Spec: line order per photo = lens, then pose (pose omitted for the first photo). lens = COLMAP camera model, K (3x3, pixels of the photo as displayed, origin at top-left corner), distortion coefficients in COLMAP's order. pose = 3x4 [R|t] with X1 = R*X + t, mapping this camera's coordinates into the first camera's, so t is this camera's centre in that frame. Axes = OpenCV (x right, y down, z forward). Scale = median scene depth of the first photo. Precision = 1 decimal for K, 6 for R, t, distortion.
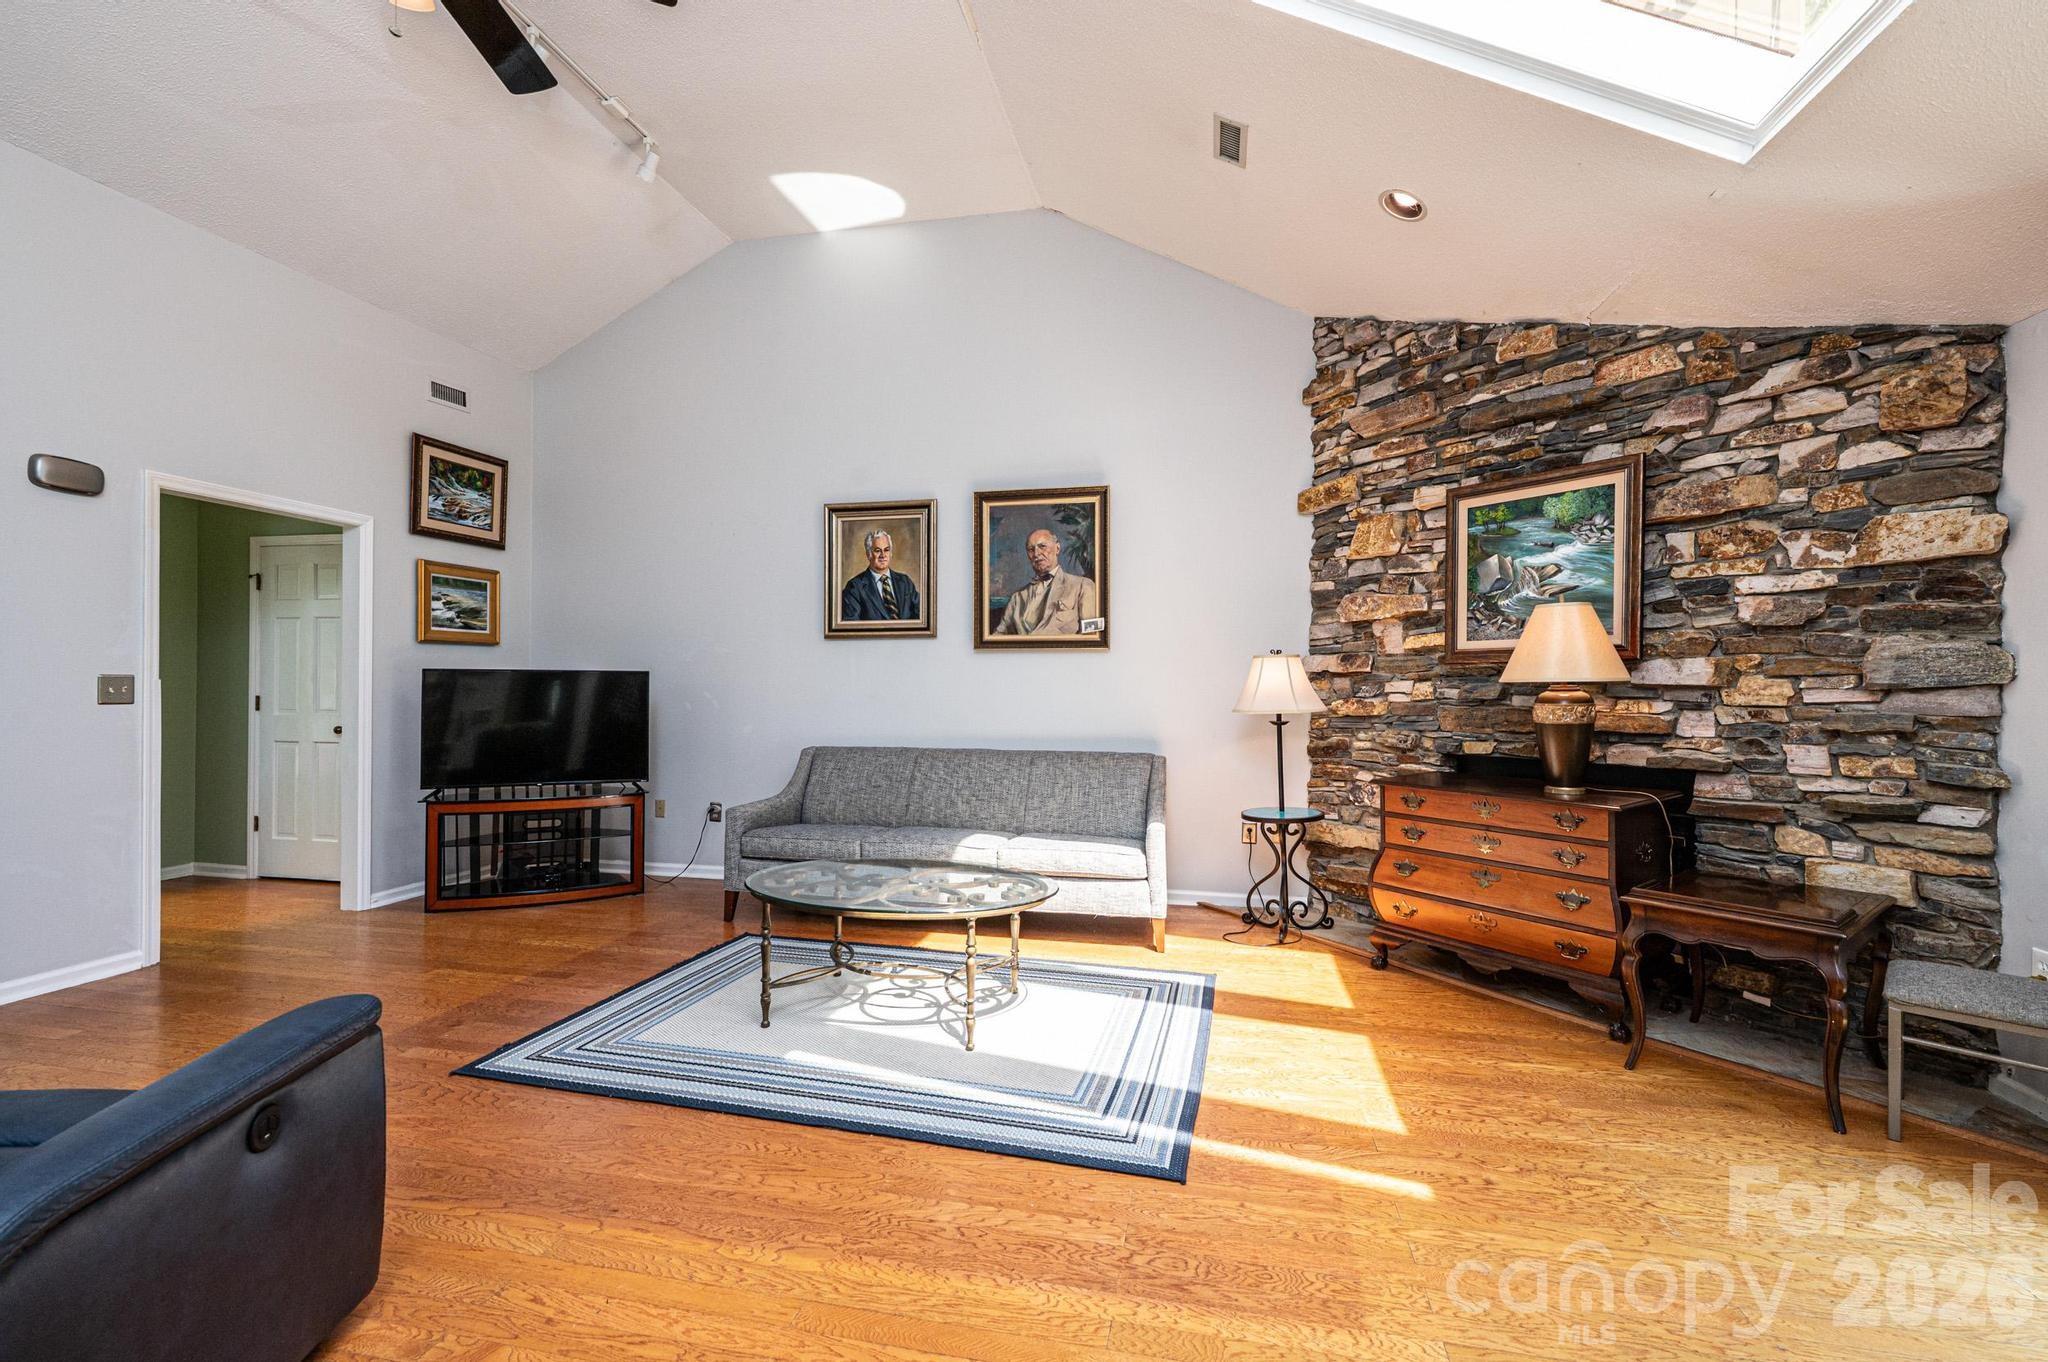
lens RADIAL K [[872.9, 0, 1027.4], [0, 872.9, 681.8], [0, 0, 1]] dist [-0.000377, -0.000008]
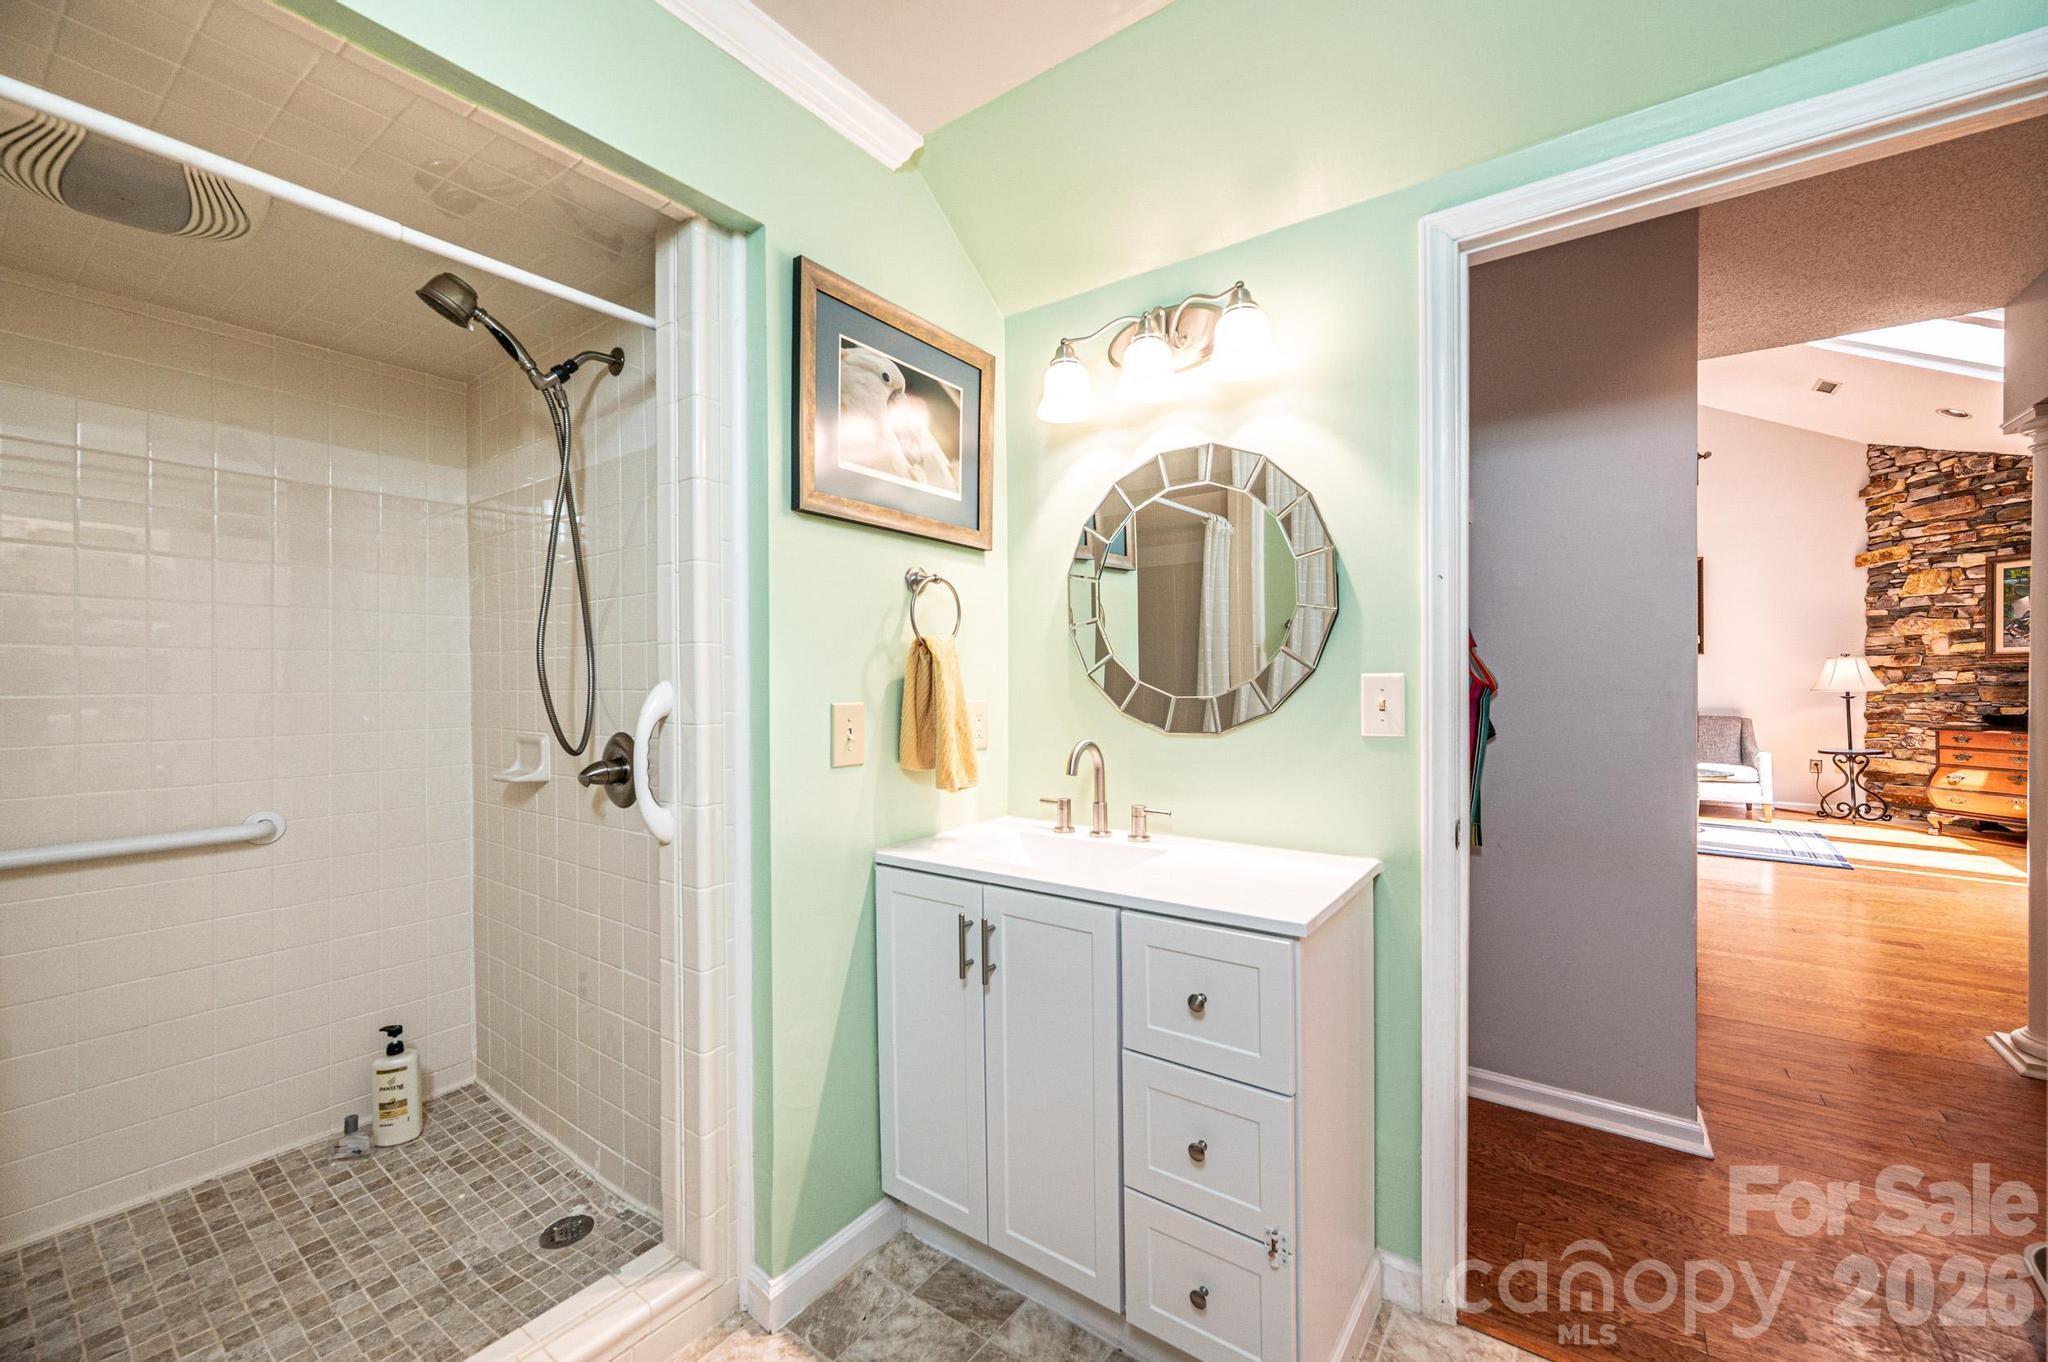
lens RADIAL K [[813.3, 0, 1017.8], [0, 813.3, 679.9], [0, 0, 1]] dist [-0.001376, -0.000406]
pose [[0.918257, -0.004313, -0.395961, -0.556103], [0.004542, 0.999990, -0.000359, 0.007098], [0.395959, -0.001469, 0.918267, -1.060880]]
